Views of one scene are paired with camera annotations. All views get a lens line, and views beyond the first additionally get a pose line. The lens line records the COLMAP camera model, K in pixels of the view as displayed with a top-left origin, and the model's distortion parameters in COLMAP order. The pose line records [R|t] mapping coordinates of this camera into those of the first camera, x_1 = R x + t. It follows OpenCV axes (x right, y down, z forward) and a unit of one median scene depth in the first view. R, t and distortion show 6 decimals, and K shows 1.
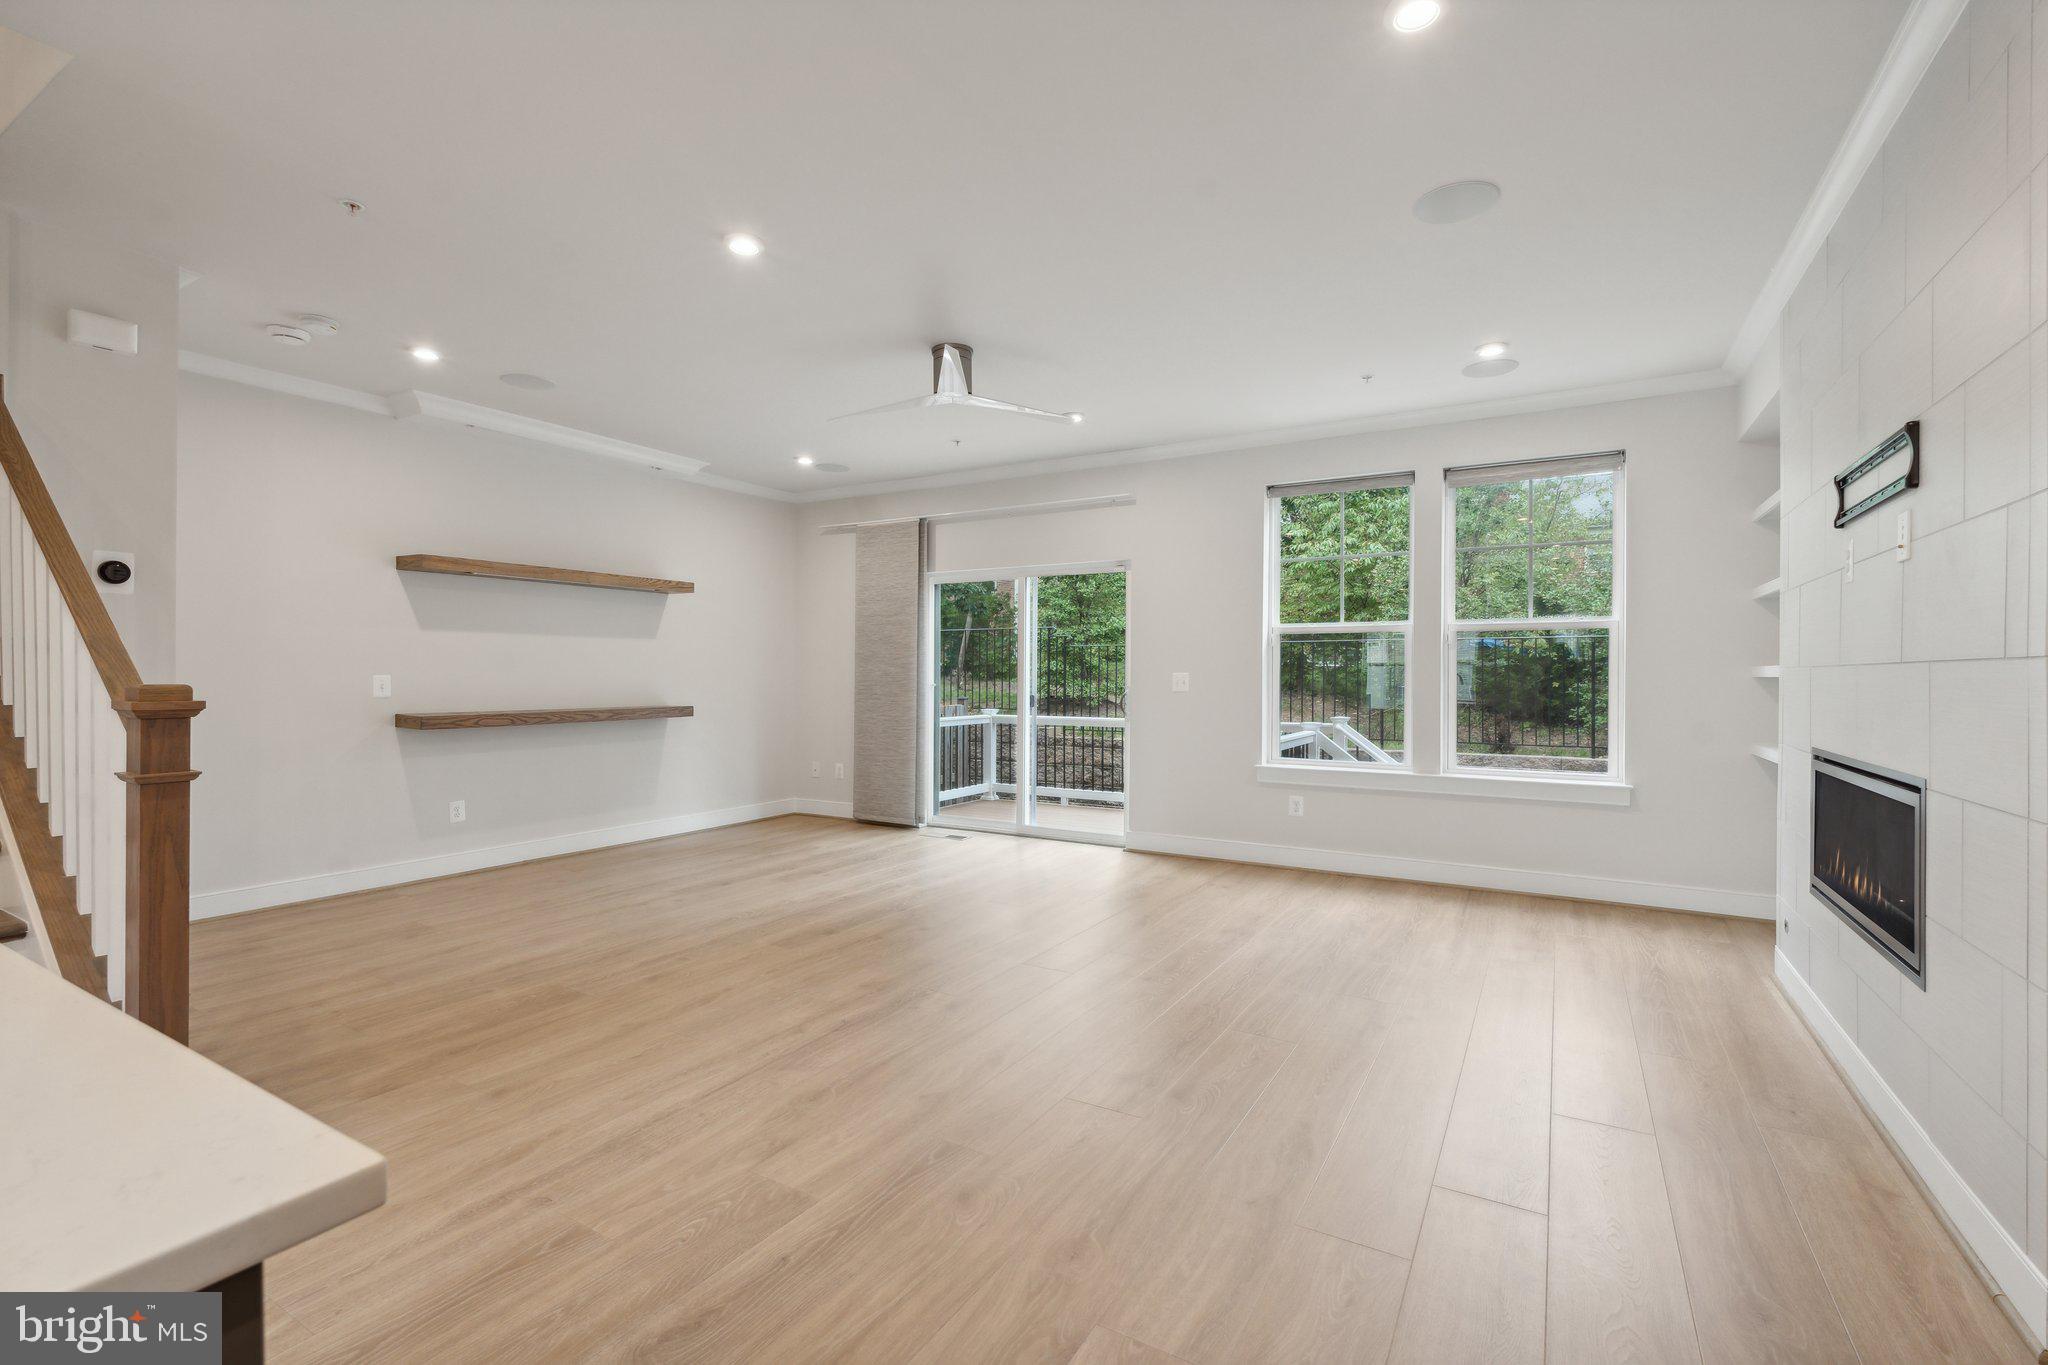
lens RADIAL K [[908.0, 0, 1015.8], [0, 908.0, 677.9], [0, 0, 1]] dist [-0.004427, -0.000269]
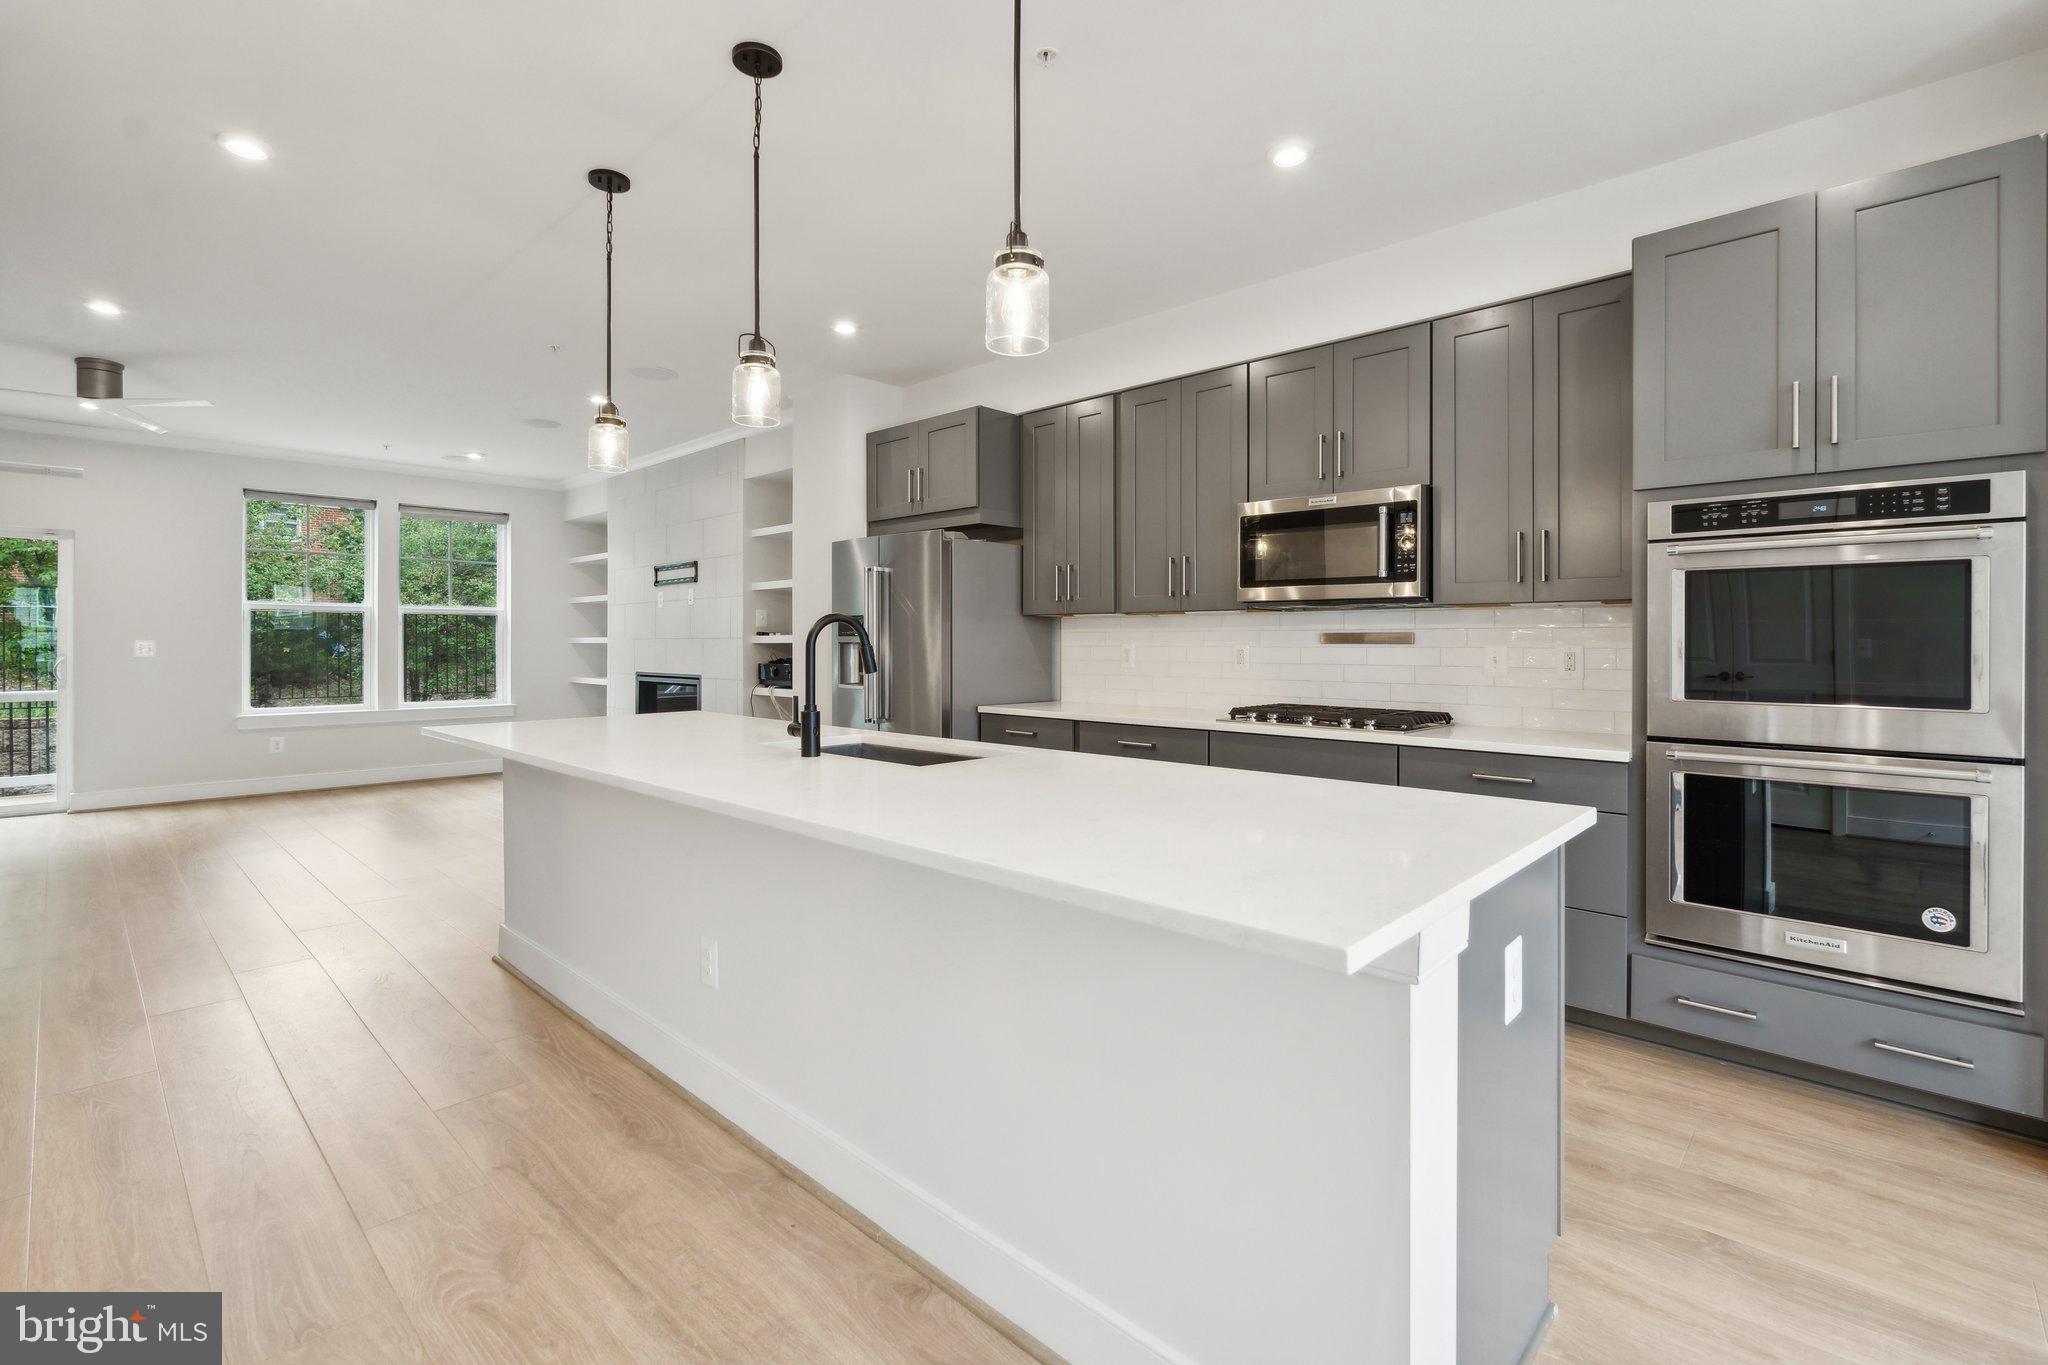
lens RADIAL K [[908.0, 0, 1024.8], [0, 908.0, 652.1], [0, 0, 1]] dist [-0.004427, -0.000269]
pose [[0.221672, -0.013959, 0.975021, -0.789794], [0.003497, 0.999902, 0.013520, -0.003348], [-0.975115, 0.000412, 0.221699, -0.349994]]
